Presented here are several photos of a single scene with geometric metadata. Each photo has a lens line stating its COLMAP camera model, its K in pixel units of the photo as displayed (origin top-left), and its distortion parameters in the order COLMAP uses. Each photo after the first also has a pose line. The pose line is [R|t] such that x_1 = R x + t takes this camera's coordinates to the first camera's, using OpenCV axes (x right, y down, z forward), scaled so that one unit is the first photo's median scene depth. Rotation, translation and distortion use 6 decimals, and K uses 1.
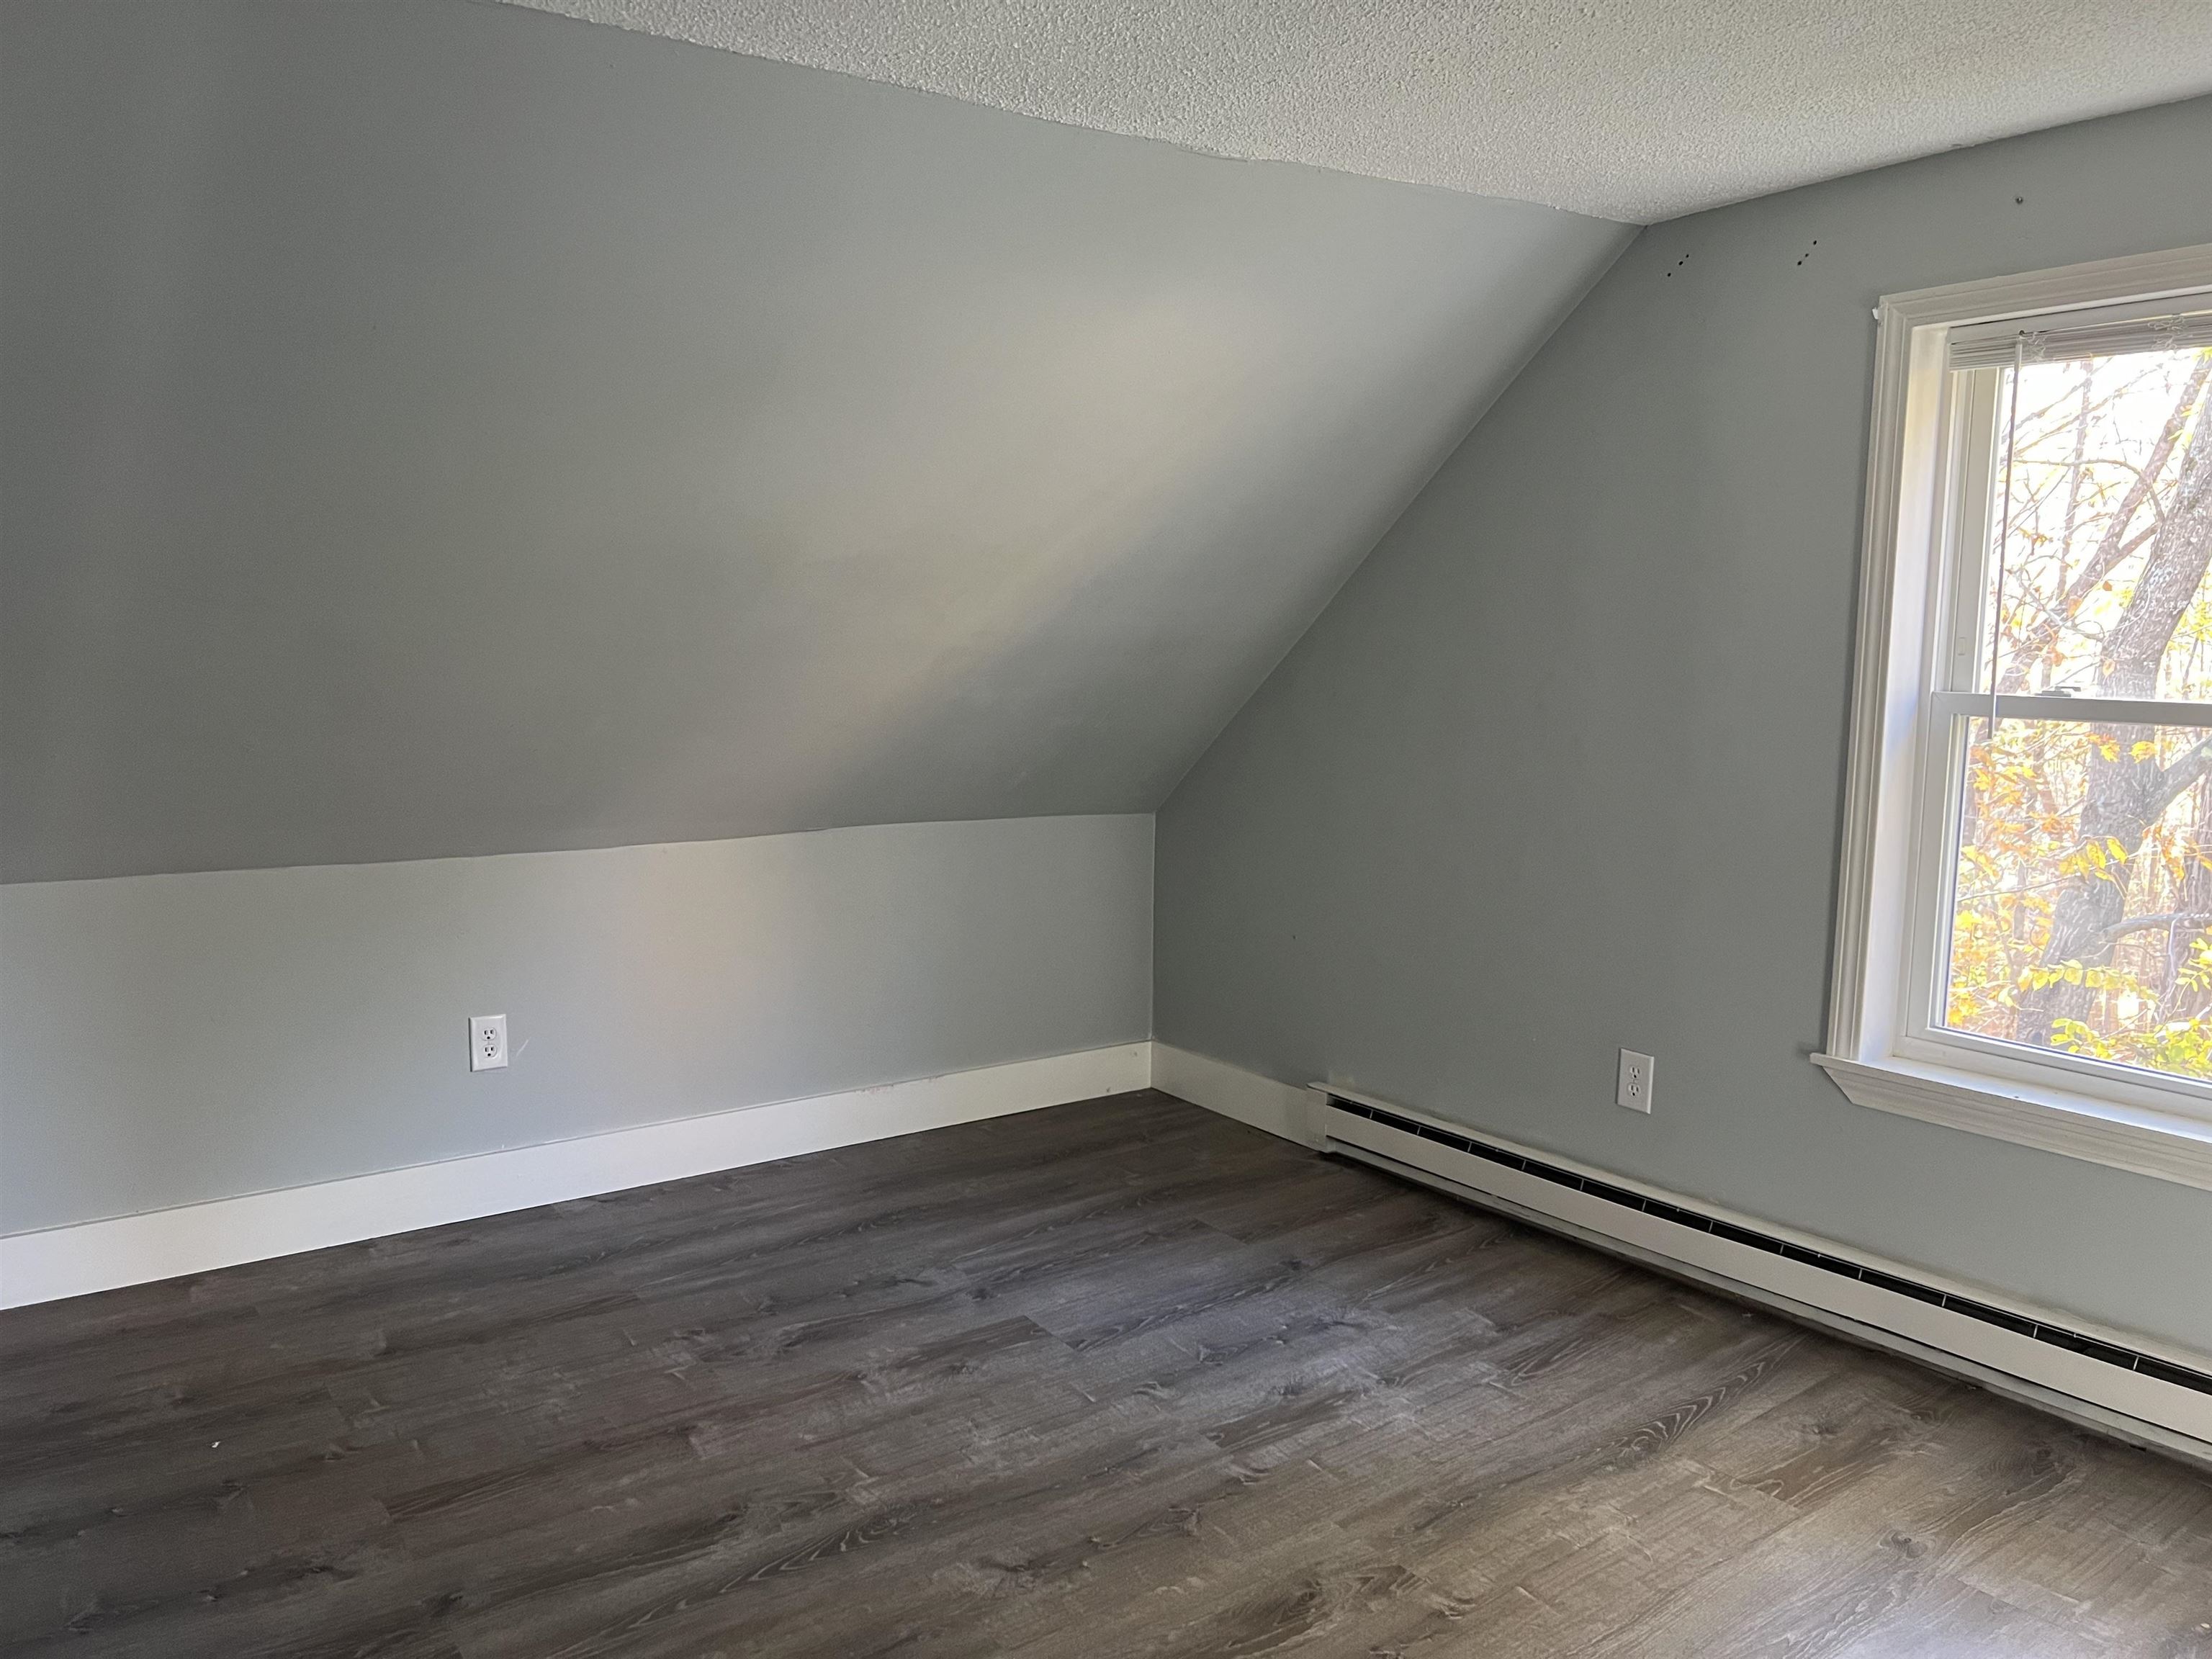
lens RADIAL K [[1665.4, 0, 1102.0], [0, 1665.4, 834.9], [0, 0, 1]] dist [-0.004278, -0.002773]
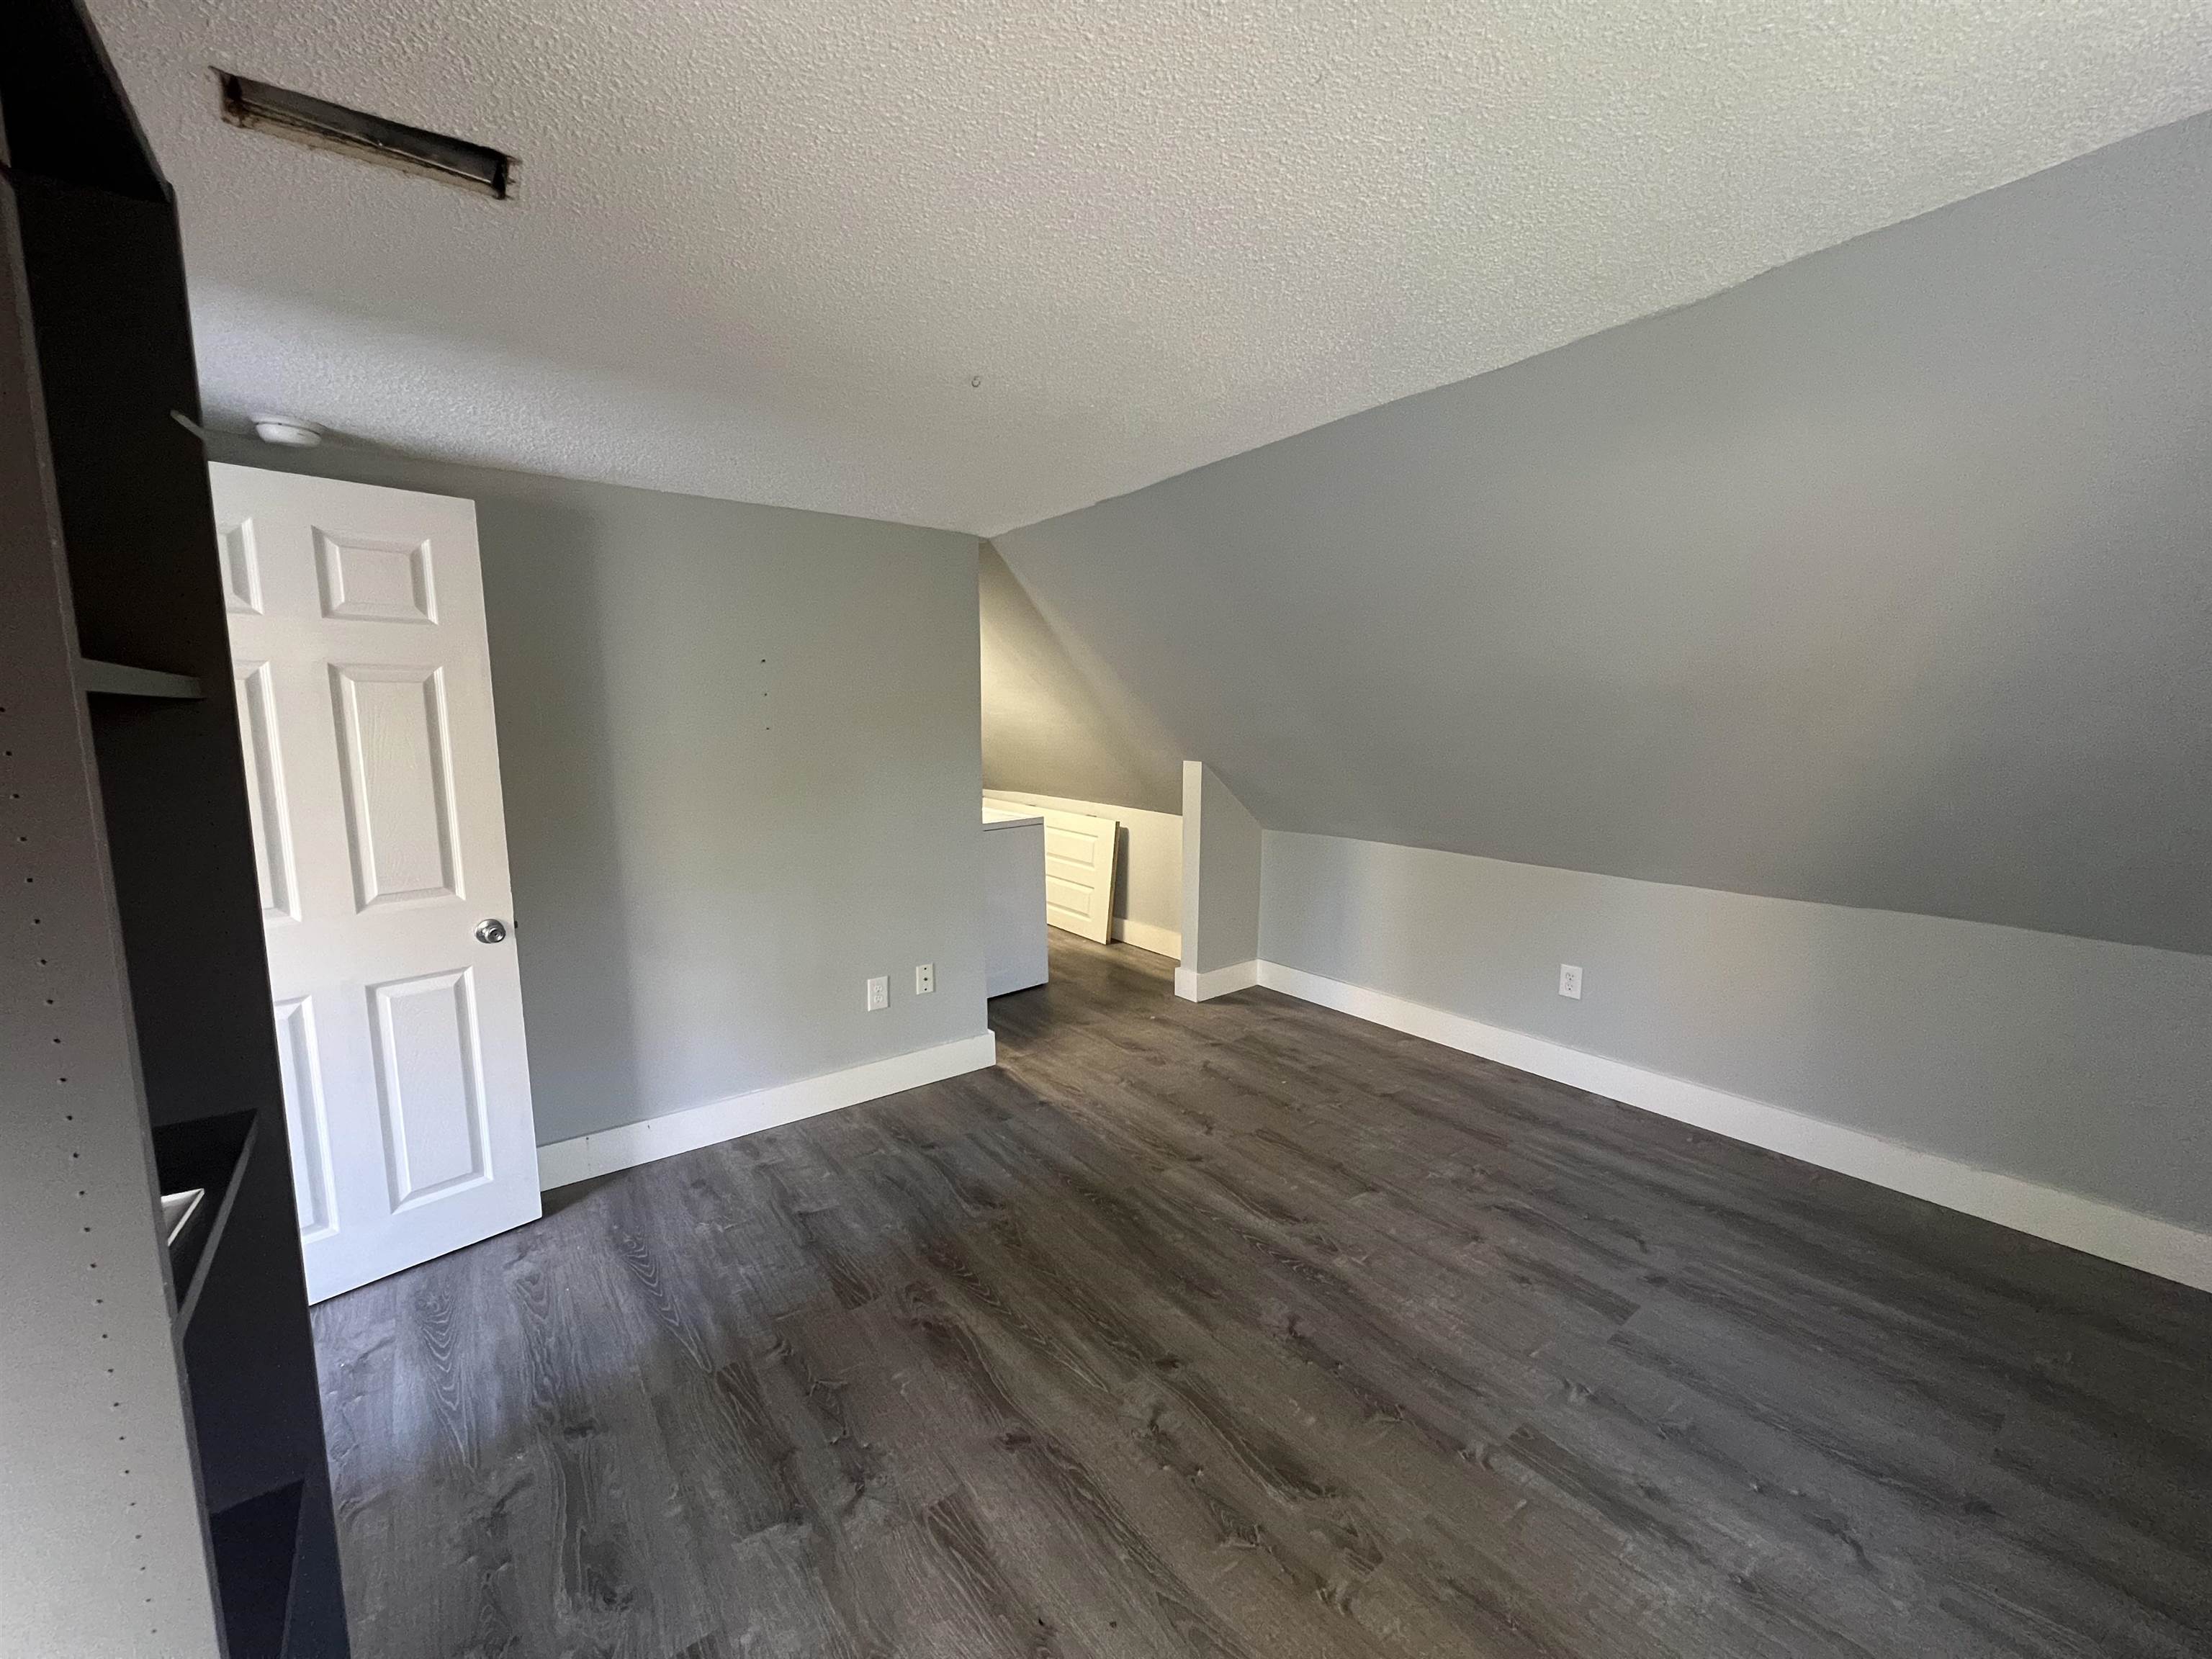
lens RADIAL K [[882.4, 0, 1099.5], [0, 882.4, 824.3], [0, 0, 1]] dist [0.001211, -0.000084]
pose [[0.043606, 0.126451, -0.991014, 0.532906], [-0.122573, 0.985141, 0.120308, -0.090557], [0.991501, 0.116226, 0.058458, 0.519750]]
